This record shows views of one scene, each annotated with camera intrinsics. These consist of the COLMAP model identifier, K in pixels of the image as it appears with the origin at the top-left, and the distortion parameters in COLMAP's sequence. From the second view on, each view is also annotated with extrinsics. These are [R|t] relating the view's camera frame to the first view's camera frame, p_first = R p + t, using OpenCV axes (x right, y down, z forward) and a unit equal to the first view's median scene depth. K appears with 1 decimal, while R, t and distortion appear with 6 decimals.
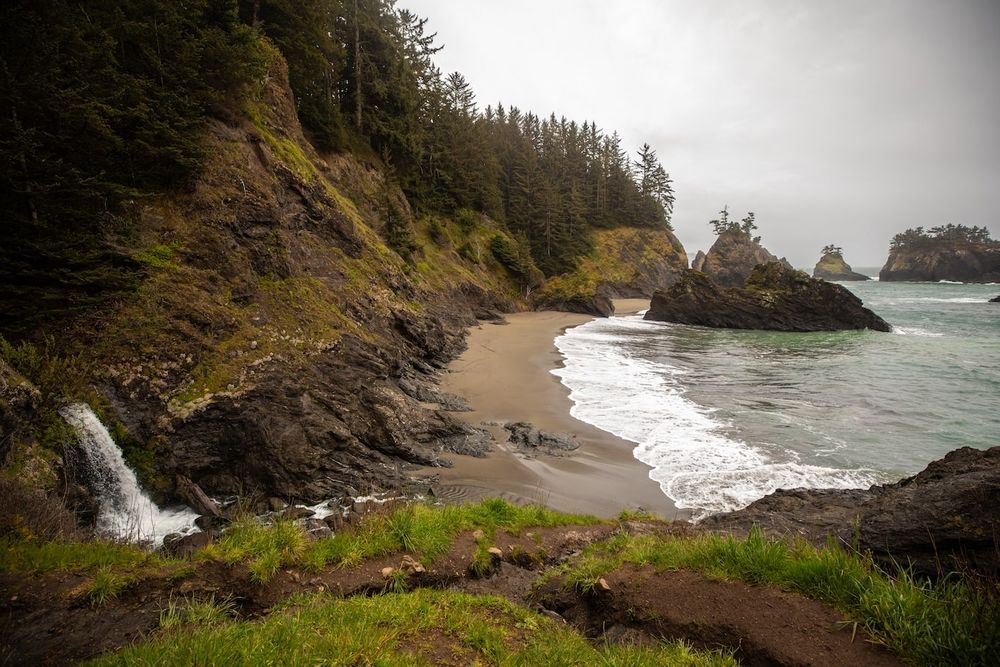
lens RADIAL K [[457.6, 0, 500.0], [0, 457.6, 333.5], [0, 0, 1]] dist [-0.043172, 0.012714]
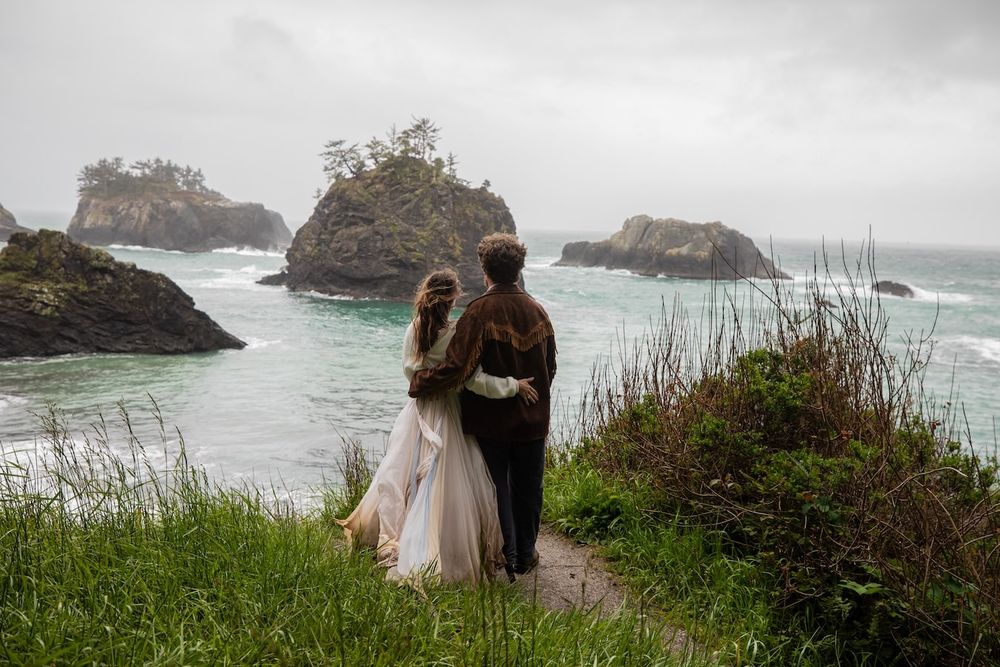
lens RADIAL K [[940.3, 0, 500.2], [0, 940.3, 329.1], [0, 0, 1]] dist [0.031803, 0.042976]
pose [[0.387493, -0.062679, 0.919739, -0.647015], [0.074606, 0.996546, 0.036481, -0.110040], [-0.918849, 0.054482, 0.390831, 0.147359]]
